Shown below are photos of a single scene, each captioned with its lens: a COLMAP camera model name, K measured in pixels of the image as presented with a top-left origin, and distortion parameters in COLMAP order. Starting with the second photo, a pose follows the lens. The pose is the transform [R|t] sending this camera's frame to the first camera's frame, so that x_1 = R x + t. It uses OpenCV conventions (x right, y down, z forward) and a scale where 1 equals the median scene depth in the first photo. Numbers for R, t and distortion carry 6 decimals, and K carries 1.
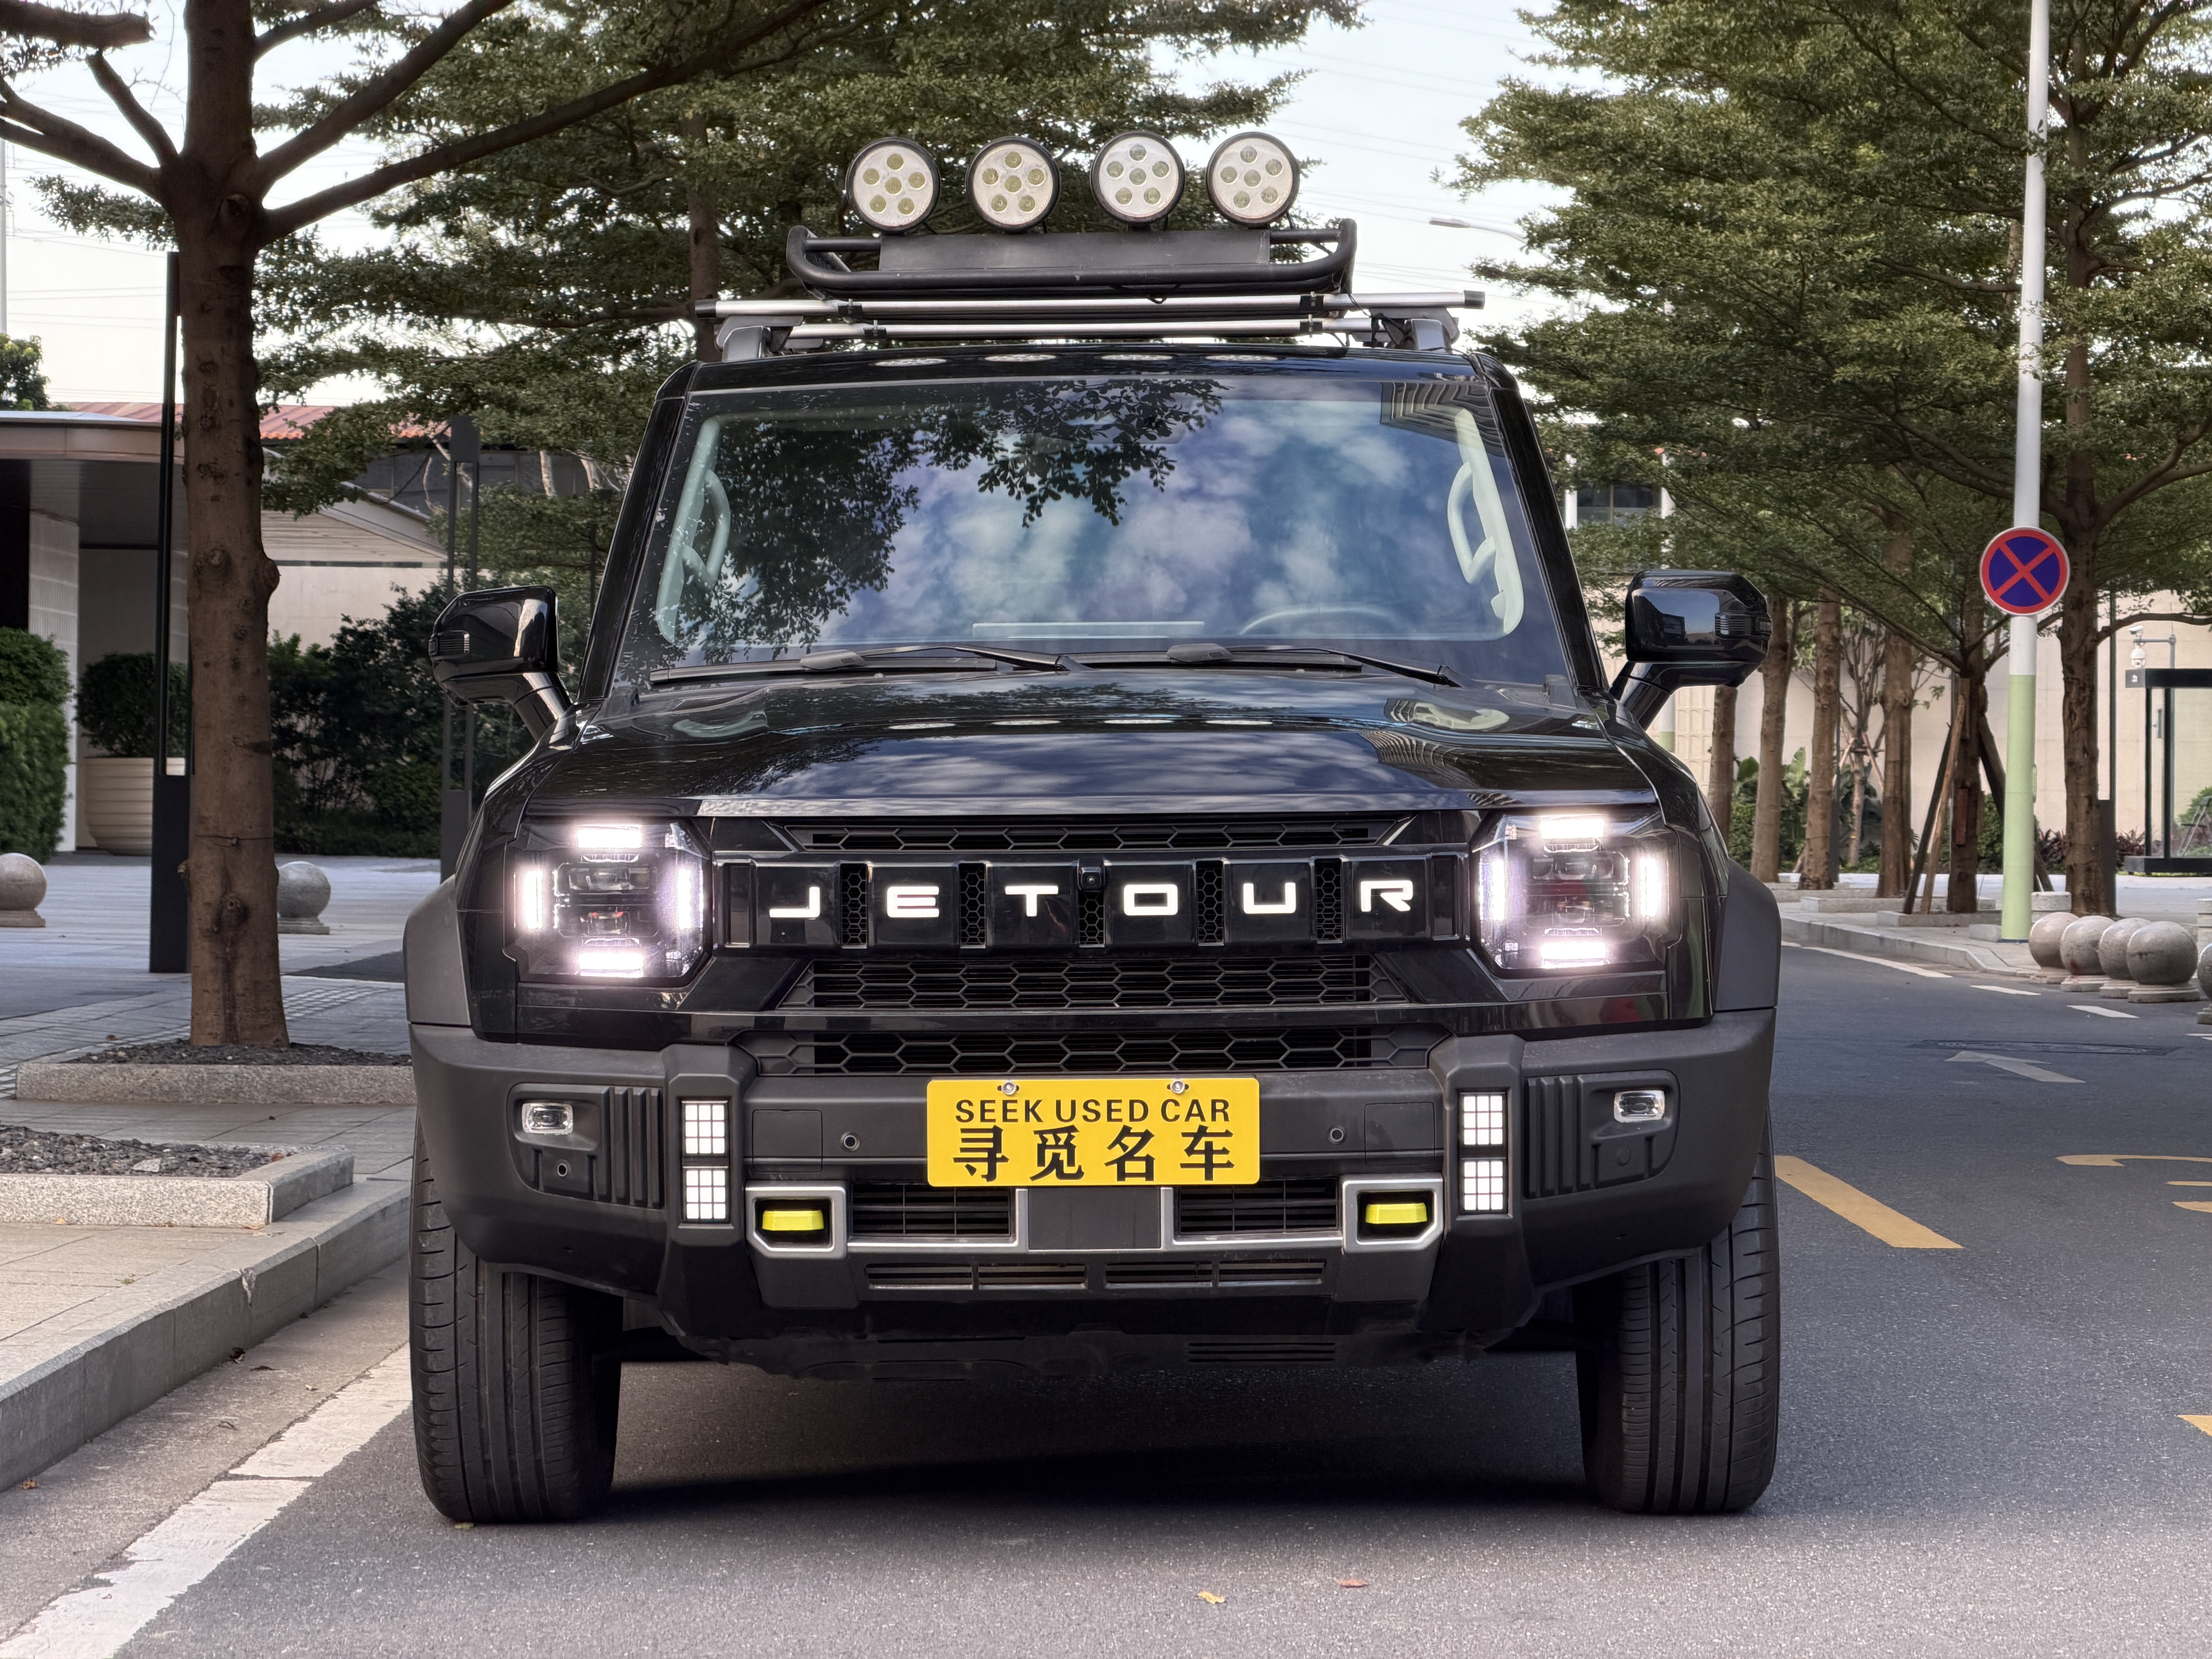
lens RADIAL K [[6448.2, 0, 1106.0], [0, 6448.2, 829.5], [0, 0, 1]] dist [0.263408, 0.630517]
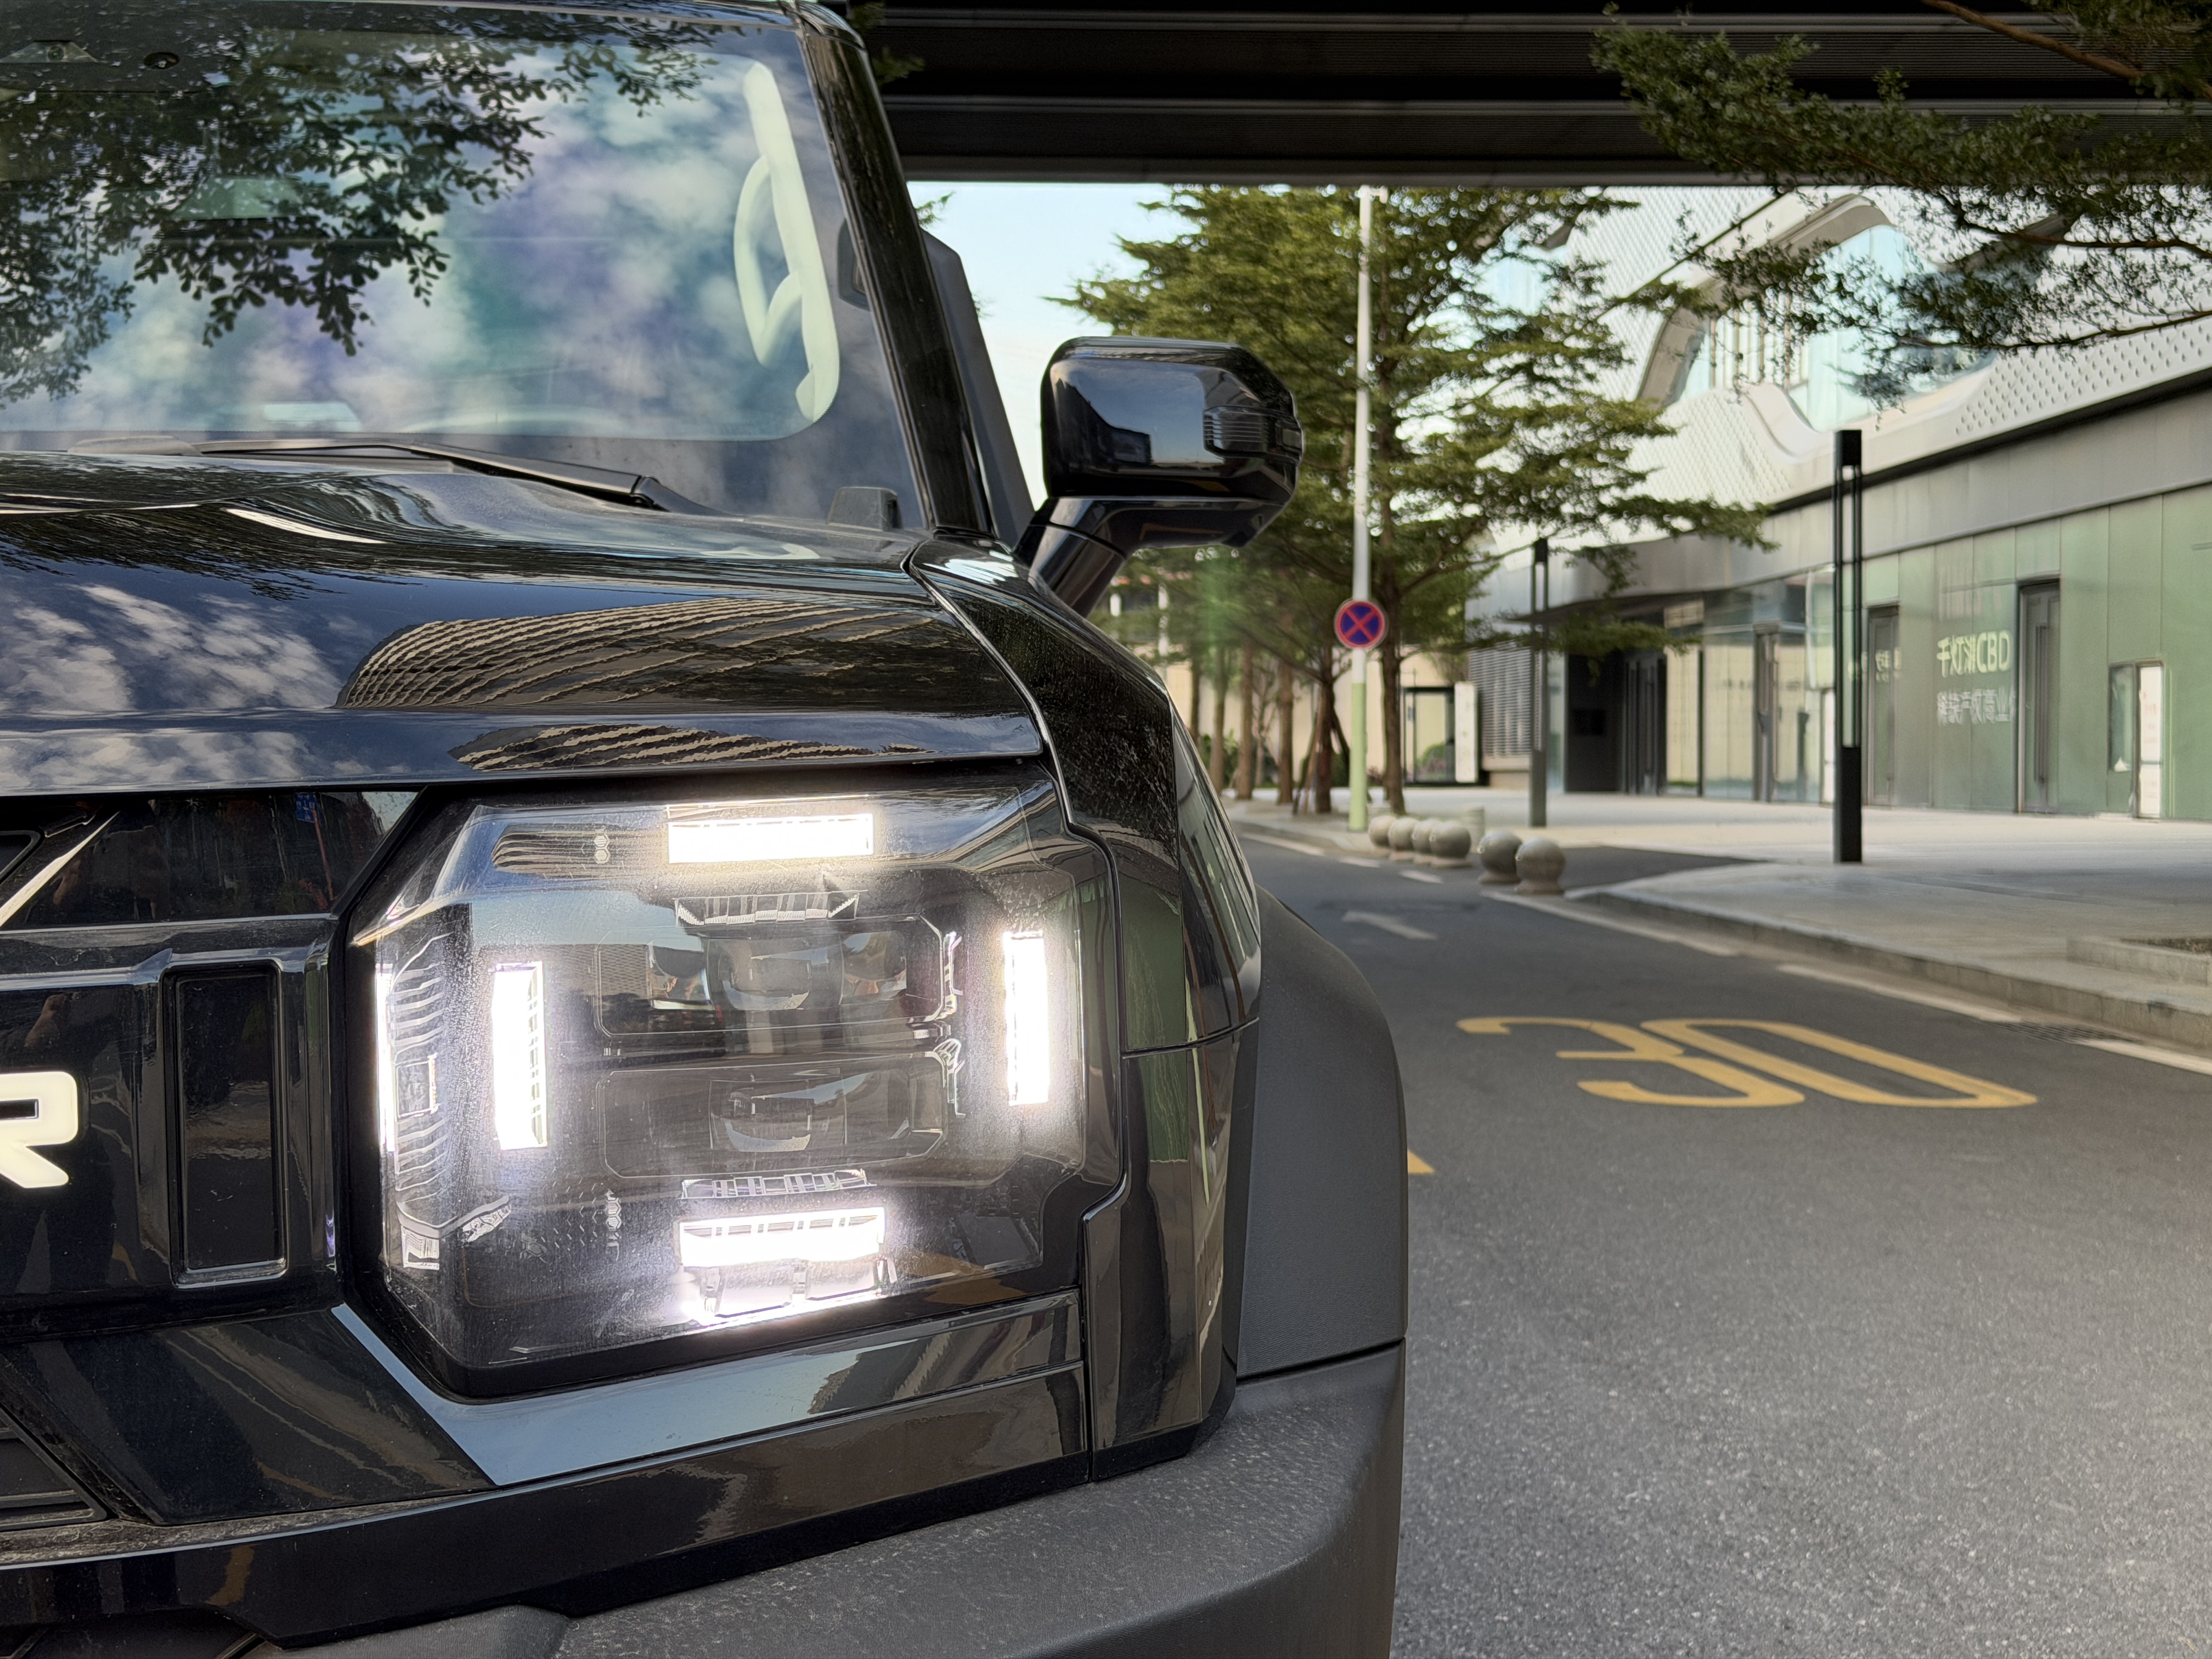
lens RADIAL K [[3236.2, 0, 1095.5], [0, 3236.2, 800.4], [0, 0, 1]] dist [0.209699, -0.522683]
pose [[0.997820, -0.014103, 0.064477, 0.080038], [0.013528, 0.999865, 0.009352, -0.003456], [-0.064600, -0.008459, 0.997875, 0.870040]]
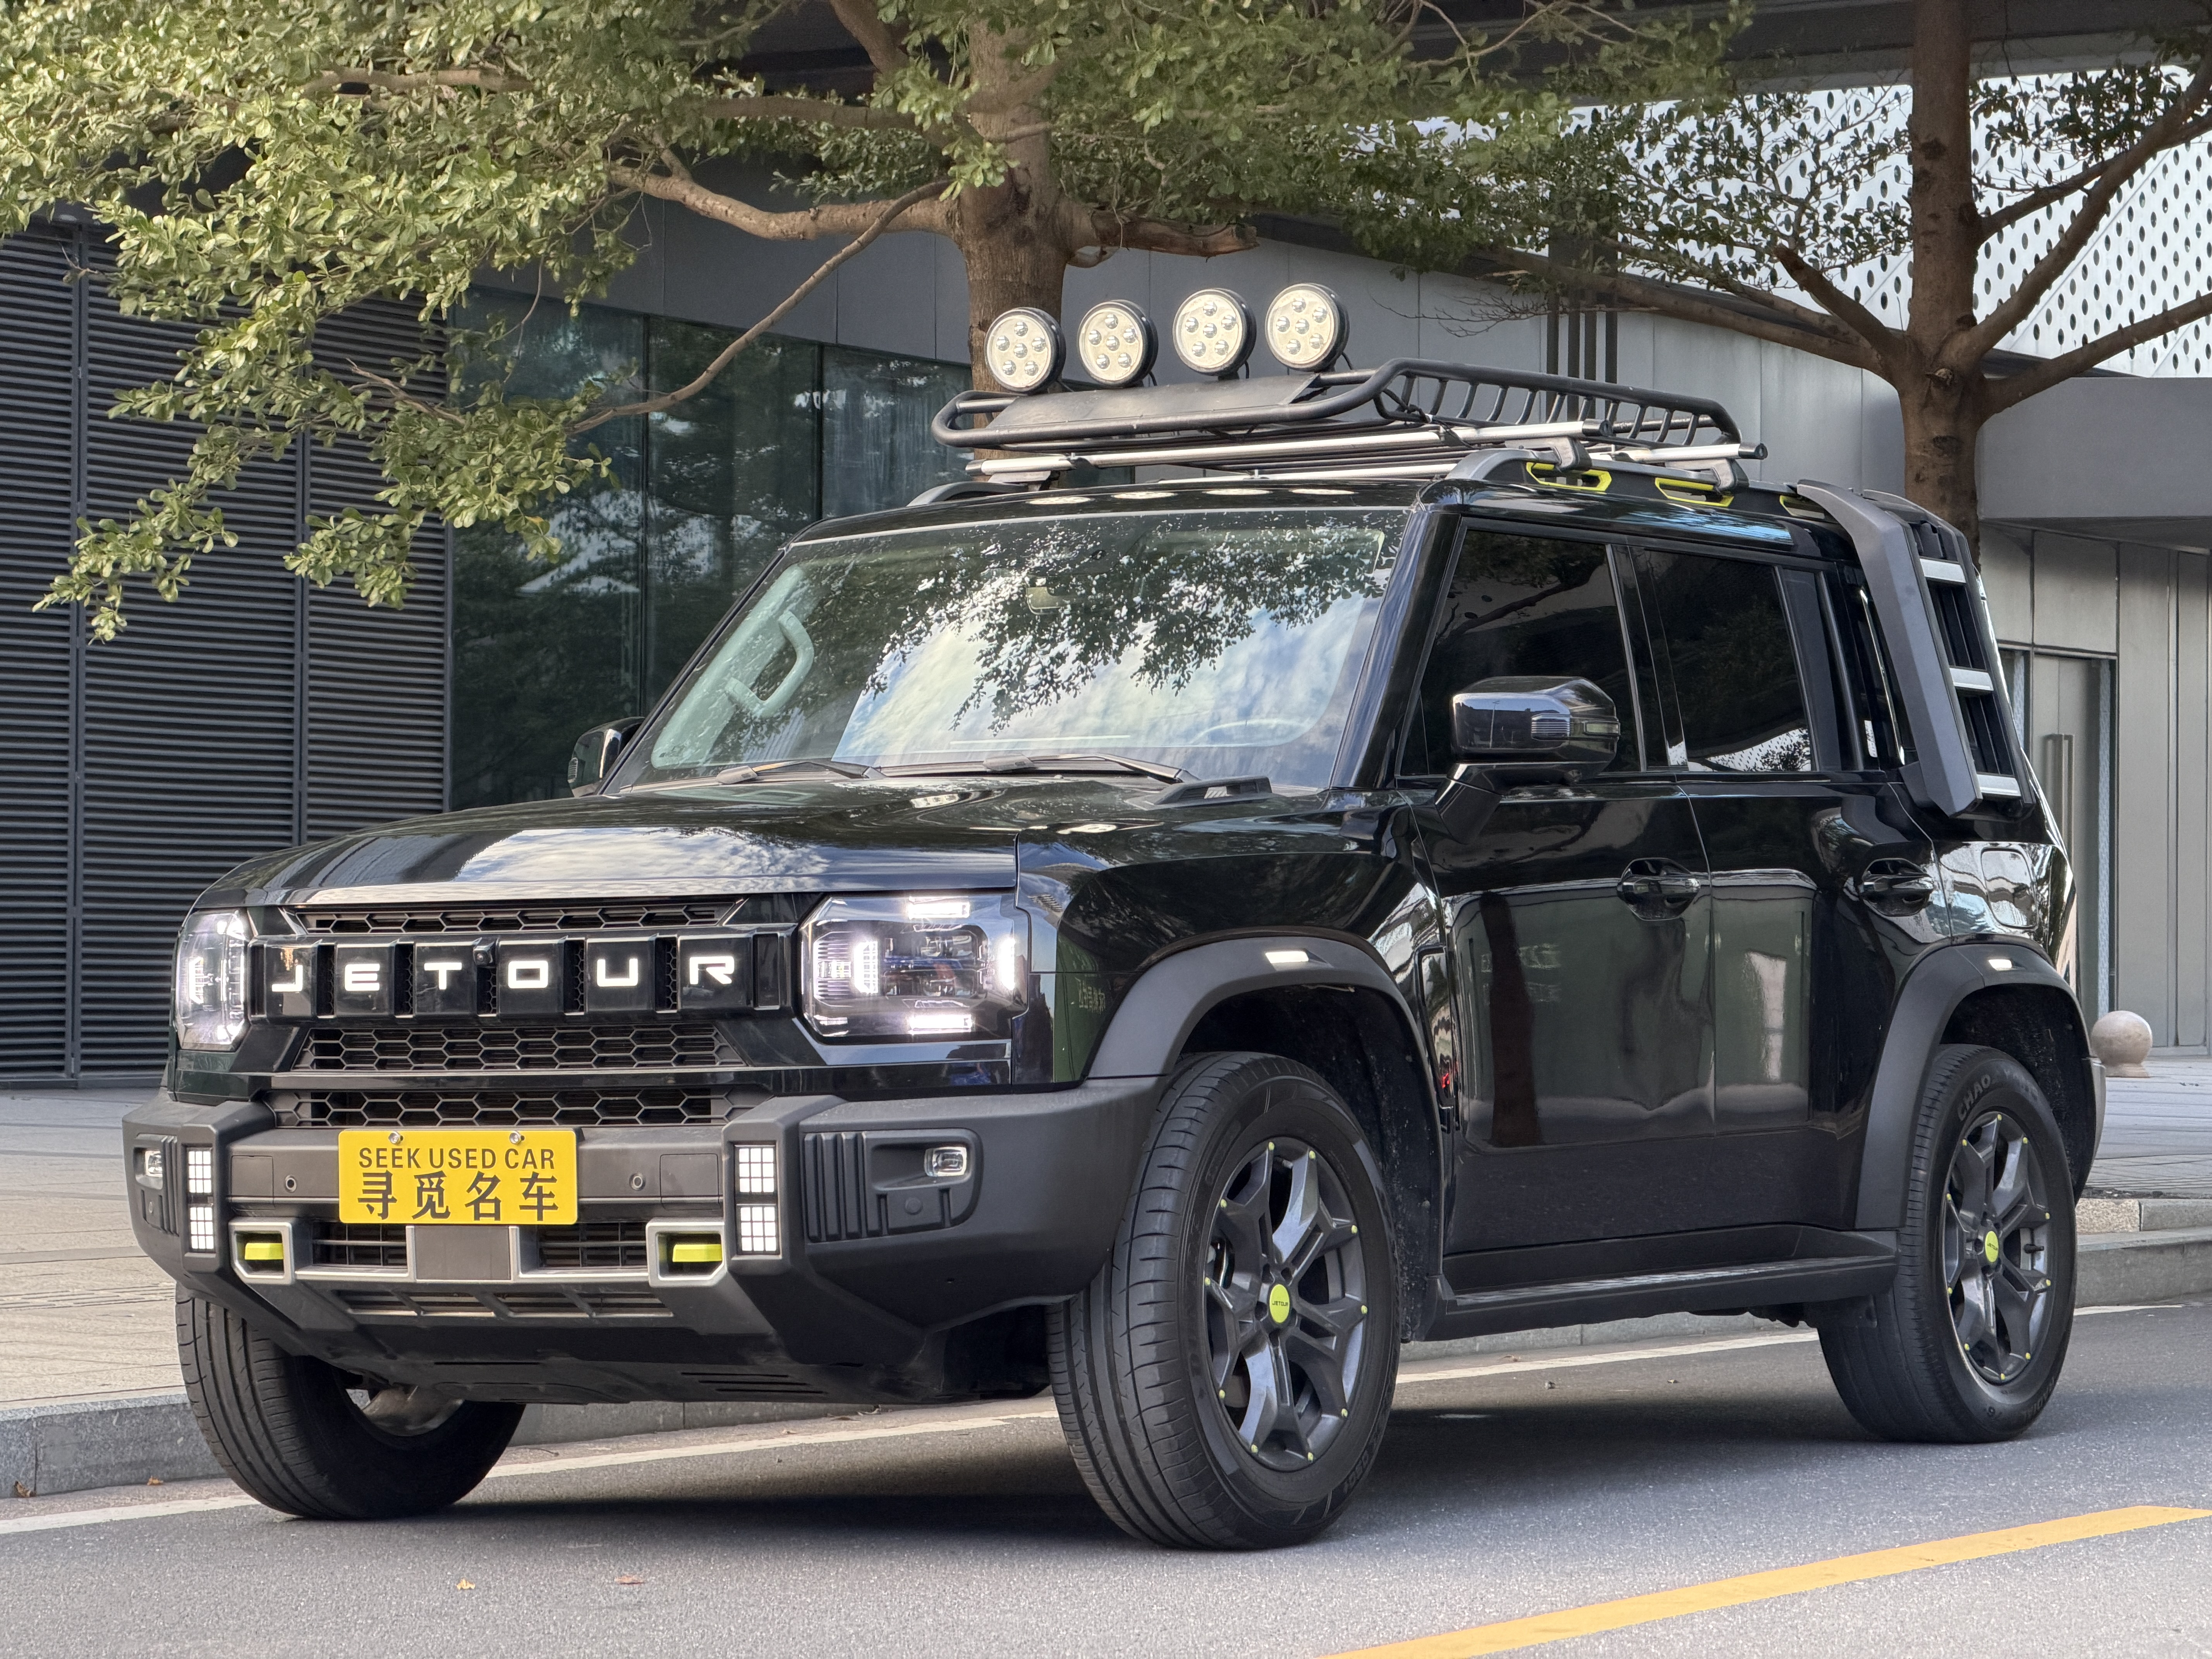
lens RADIAL K [[6448.2, 0, 1106.0], [0, 6448.2, 829.5], [0, 0, 1]] dist [0.263408, 0.630517]
pose [[0.864918, -0.015358, -0.501678, 0.667492], [0.000841, 0.999575, -0.029151, 0.018680], [0.501912, 0.024791, 0.864563, 0.064097]]
